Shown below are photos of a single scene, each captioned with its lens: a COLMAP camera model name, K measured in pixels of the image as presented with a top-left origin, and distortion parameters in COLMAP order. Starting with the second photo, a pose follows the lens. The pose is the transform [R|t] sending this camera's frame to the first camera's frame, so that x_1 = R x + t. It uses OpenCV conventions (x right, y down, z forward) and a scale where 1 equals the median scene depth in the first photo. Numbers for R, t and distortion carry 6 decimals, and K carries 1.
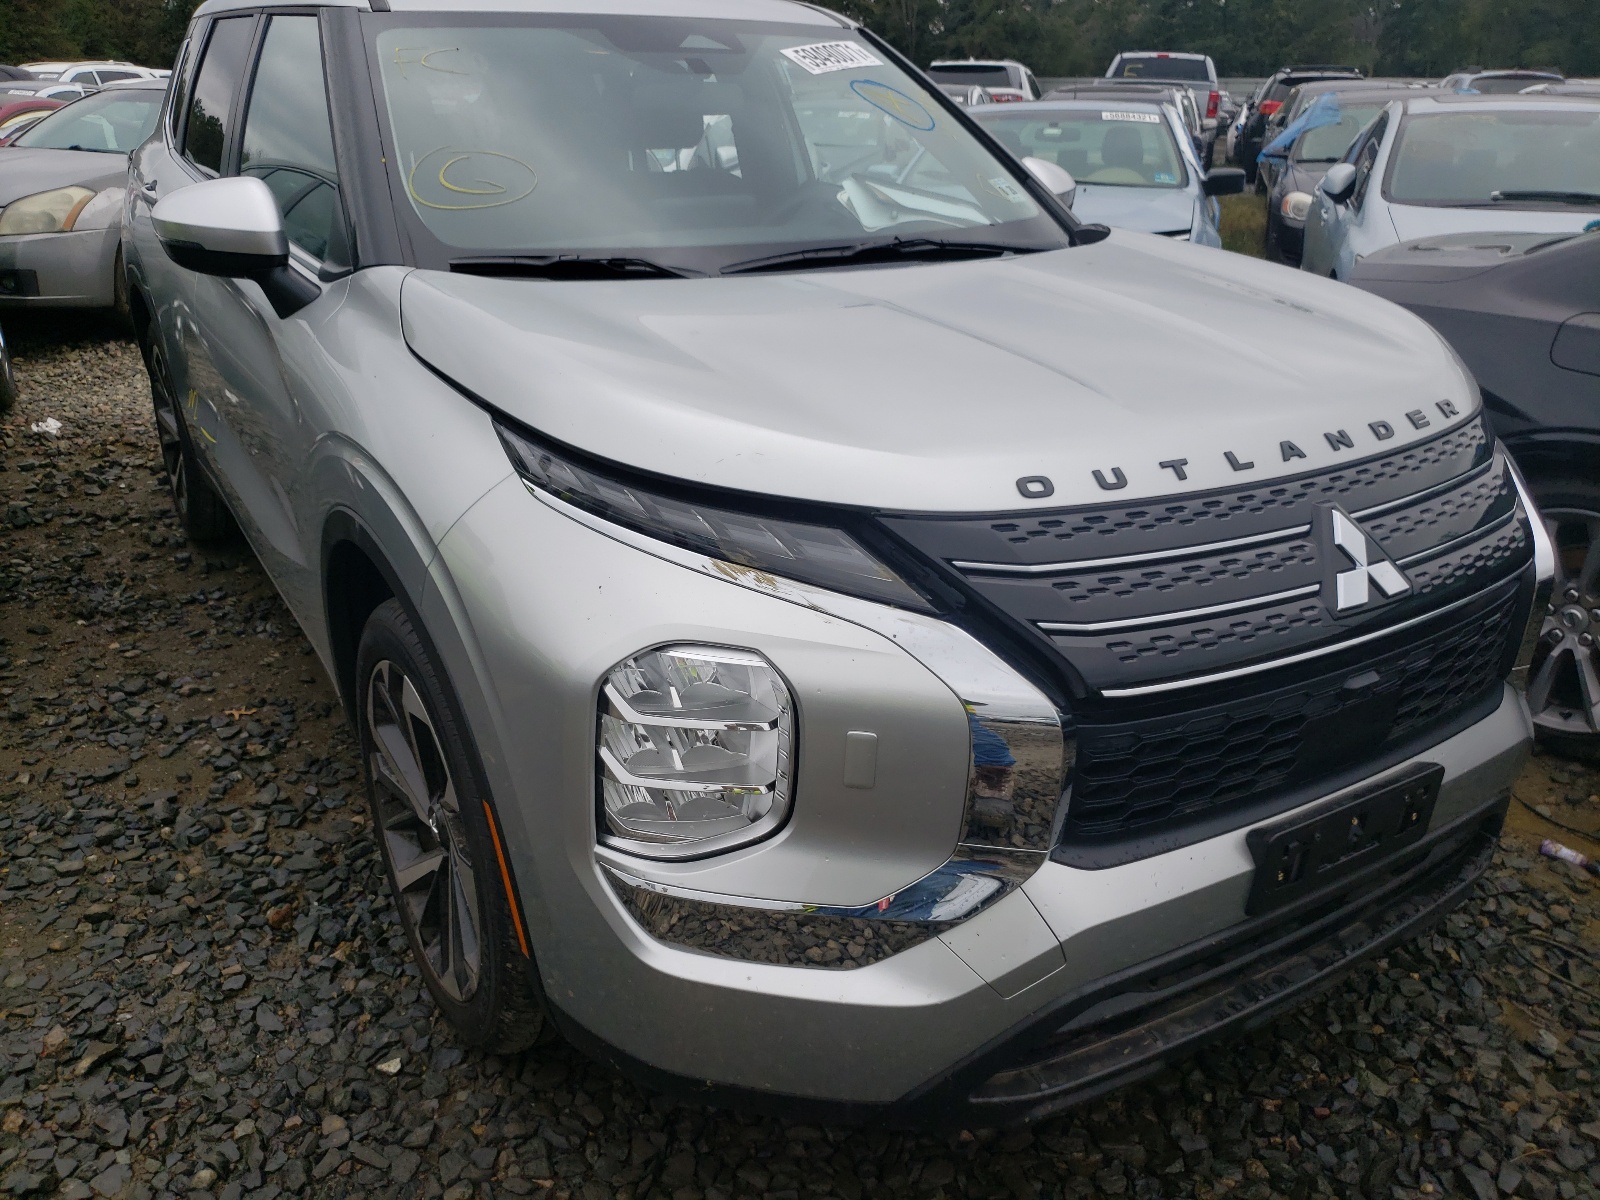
lens RADIAL K [[1233.1, 0, 794.8], [0, 1233.1, 603.8], [0, 0, 1]] dist [-0.003848, 0.000829]
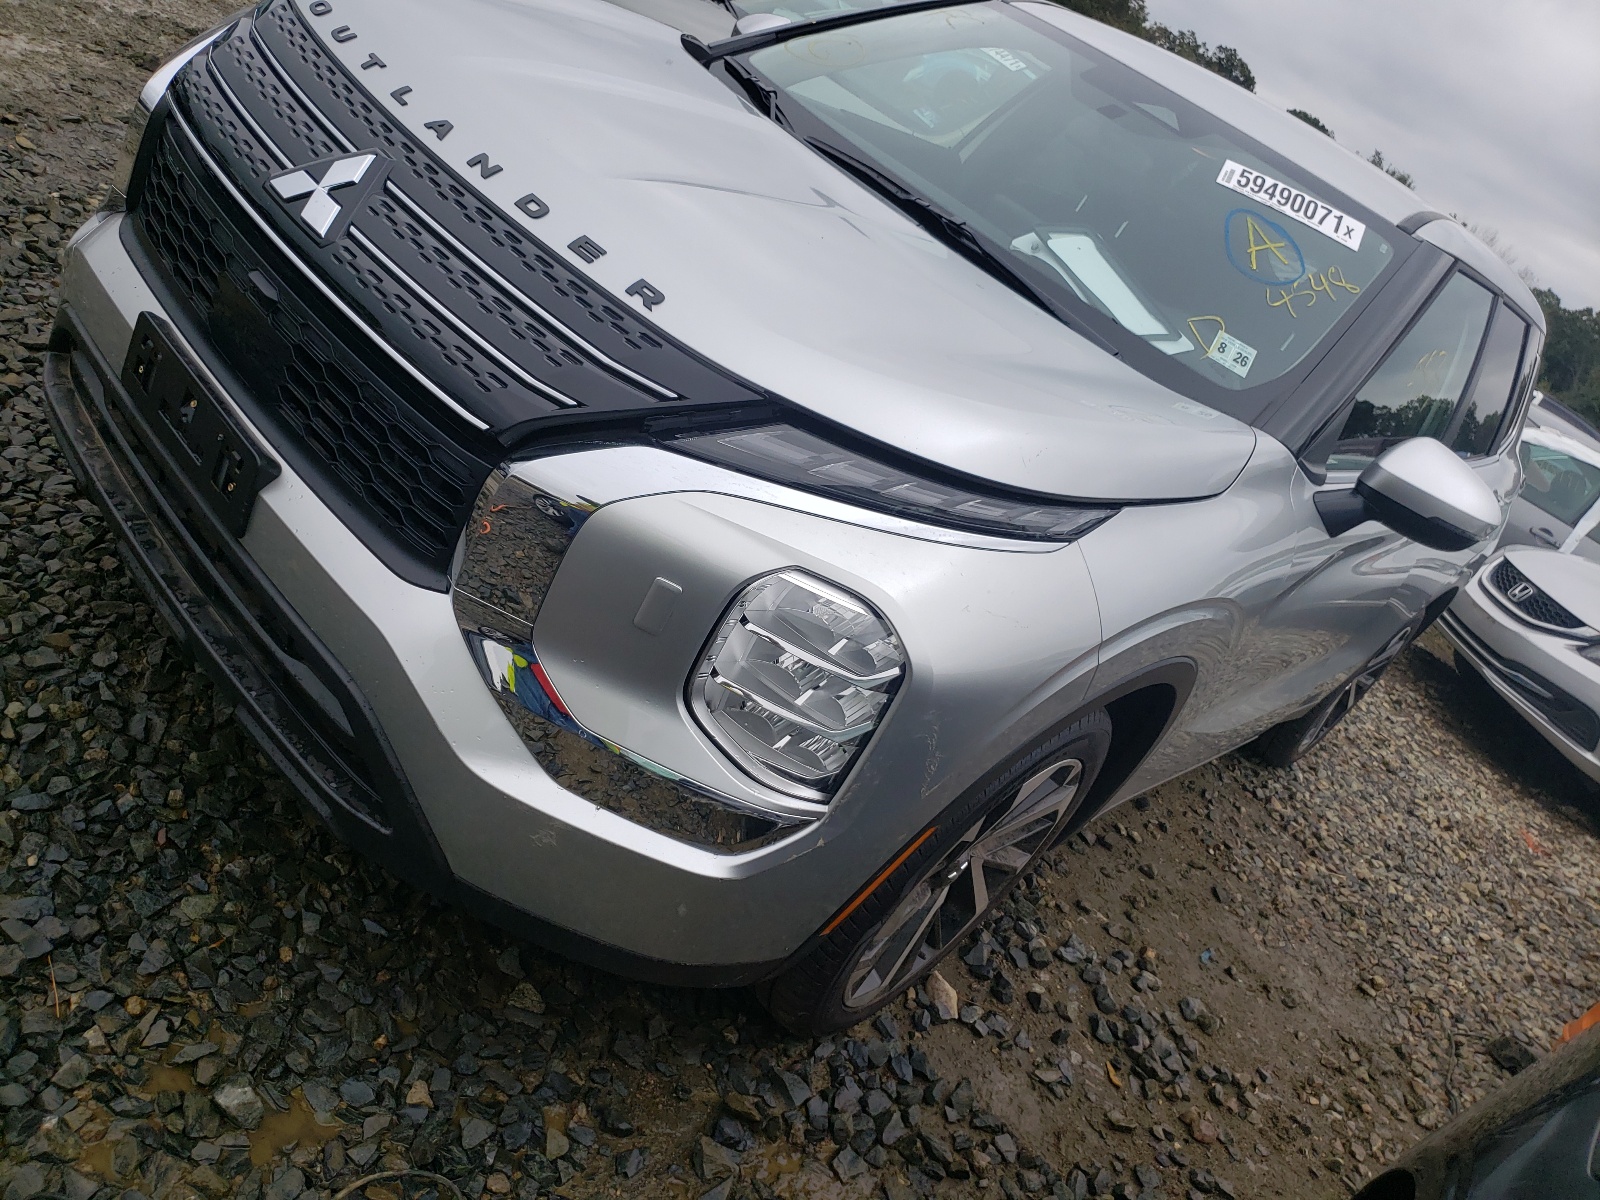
lens RADIAL K [[1233.1, 0, 800.3], [0, 1233.1, 592.0], [0, 0, 1]] dist [-0.003848, 0.000829]
pose [[0.268419, 0.560893, -0.783167, 1.495529], [-0.767296, 0.616033, 0.178214, -0.297877], [0.582416, 0.553085, 0.595726, 0.782565]]
